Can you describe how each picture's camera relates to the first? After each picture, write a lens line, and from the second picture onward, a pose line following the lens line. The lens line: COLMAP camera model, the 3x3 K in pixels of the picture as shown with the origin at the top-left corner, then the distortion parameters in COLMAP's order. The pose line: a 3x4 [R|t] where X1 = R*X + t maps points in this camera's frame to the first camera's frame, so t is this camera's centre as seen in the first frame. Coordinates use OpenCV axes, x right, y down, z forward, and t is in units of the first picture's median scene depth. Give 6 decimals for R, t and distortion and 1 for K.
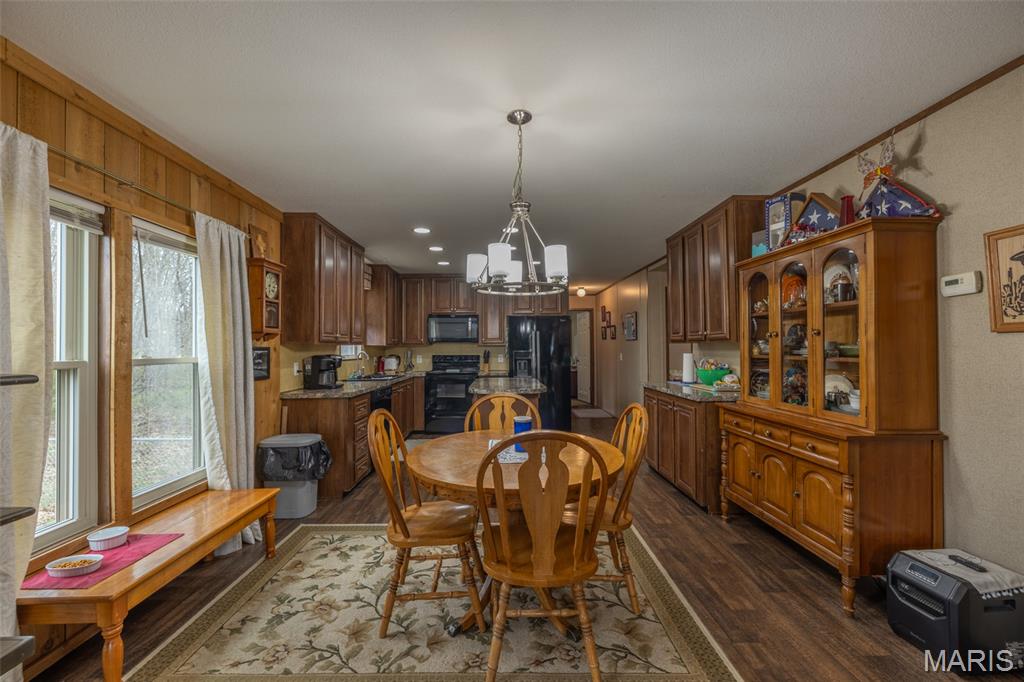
lens RADIAL K [[423.4, 0, 507.8], [0, 423.4, 344.7], [0, 0, 1]] dist [-0.006133, 0.000136]
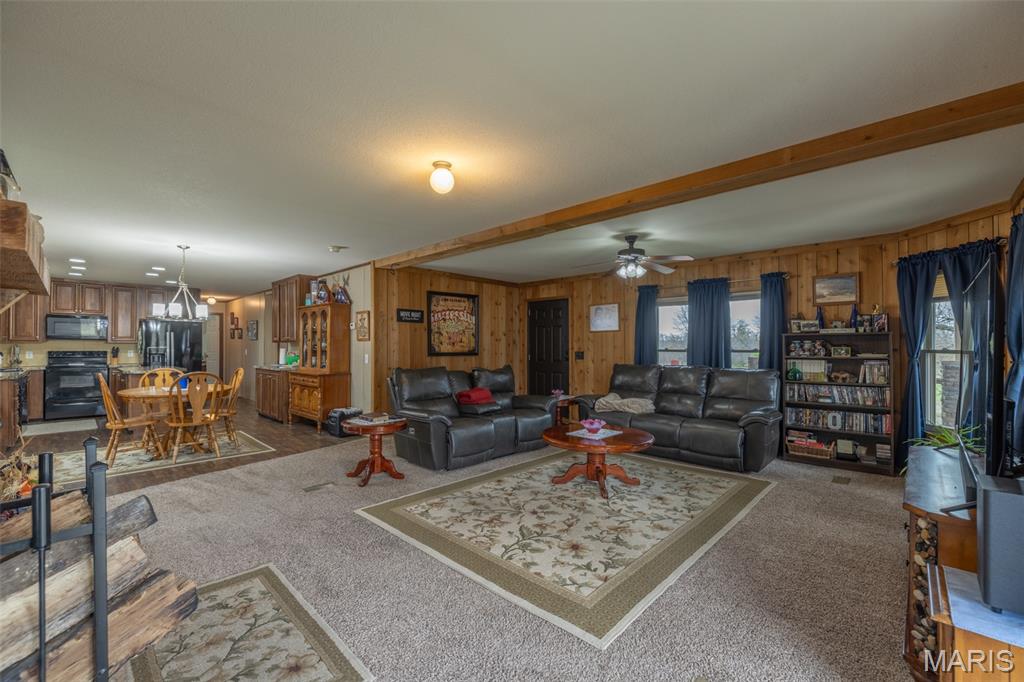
lens RADIAL K [[423.4, 0, 508.3], [0, 423.4, 343.1], [0, 0, 1]] dist [-0.006133, 0.000136]
pose [[0.704481, 0.009625, 0.709657, -0.117548], [-0.009083, 0.999948, -0.004546, -0.001678], [-0.709664, -0.003243, 0.704533, -0.635640]]
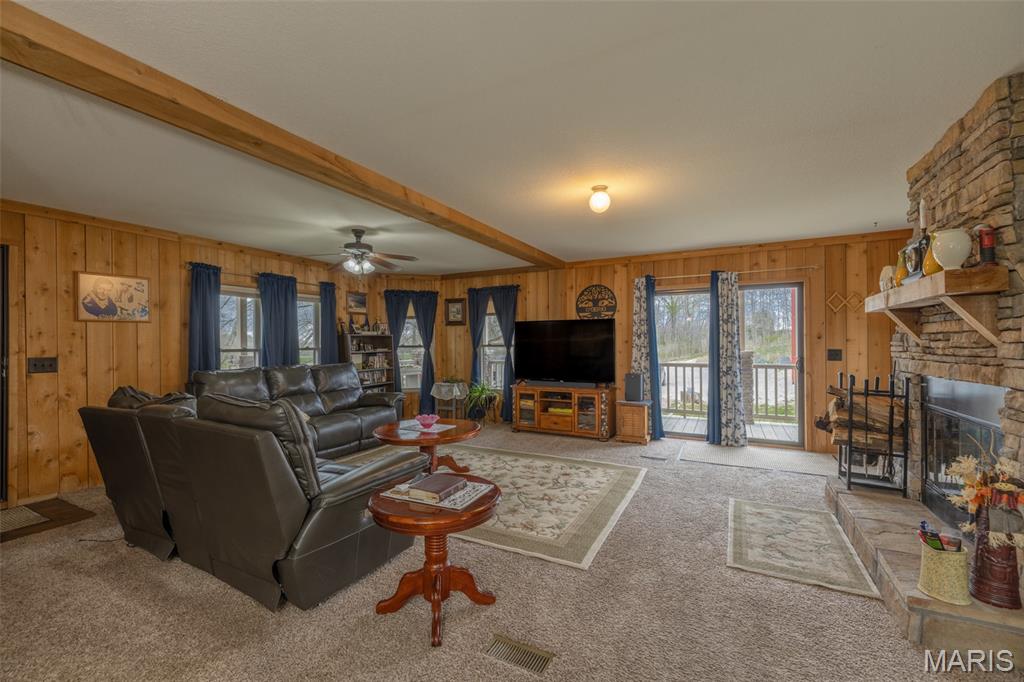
lens RADIAL K [[423.4, 0, 508.1], [0, 423.4, 341.2], [0, 0, 1]] dist [-0.006133, 0.000136]
pose [[-0.874480, 0.011662, 0.484922, 0.271288], [0.007379, 0.999915, -0.010740, 0.014258], [-0.485006, -0.005814, -0.874492, 2.378732]]
